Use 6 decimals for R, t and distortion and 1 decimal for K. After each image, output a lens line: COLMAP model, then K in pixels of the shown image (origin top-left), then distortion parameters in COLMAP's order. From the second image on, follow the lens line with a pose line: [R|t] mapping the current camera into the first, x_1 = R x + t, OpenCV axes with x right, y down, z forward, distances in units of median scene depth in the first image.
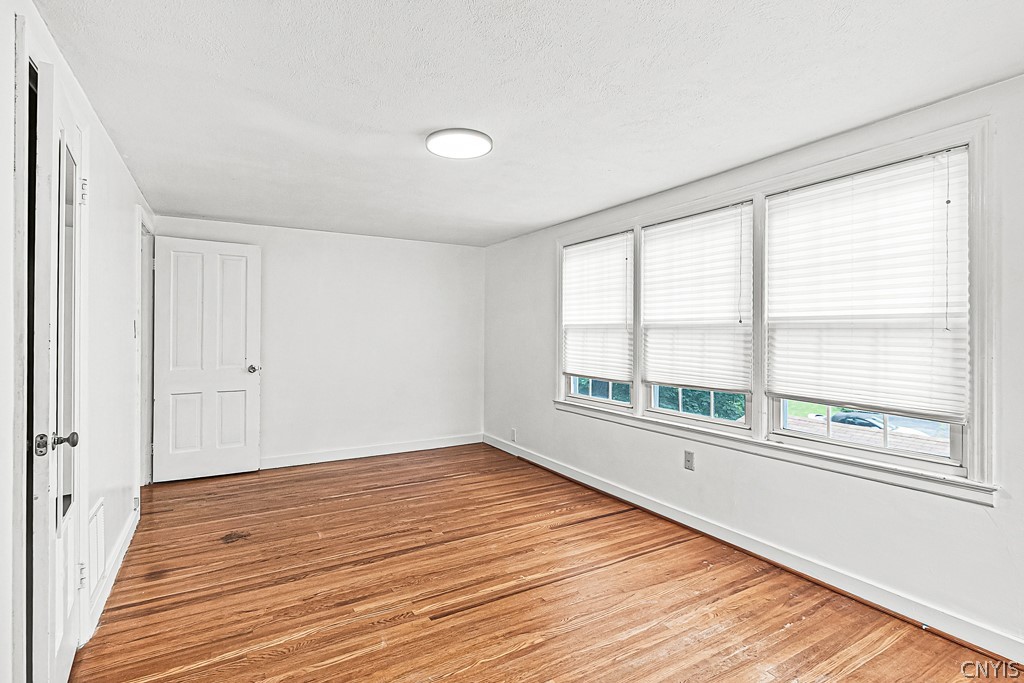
lens RADIAL K [[489.7, 0, 508.3], [0, 489.7, 328.5], [0, 0, 1]] dist [0.002991, -0.000241]
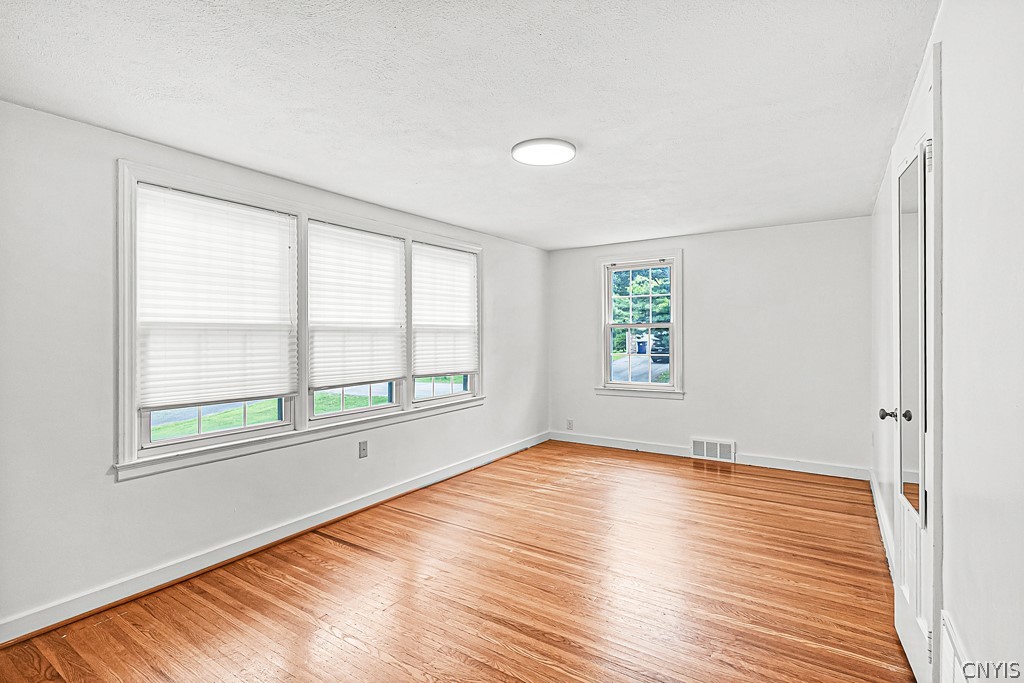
lens RADIAL K [[489.7, 0, 508.3], [0, 489.7, 328.5], [0, 0, 1]] dist [0.002991, -0.000241]
pose [[-0.431463, 0.006228, 0.902109, -0.819987], [-0.006981, 0.999923, -0.010242, 0.003036], [-0.902104, -0.010717, -0.431386, 1.241342]]
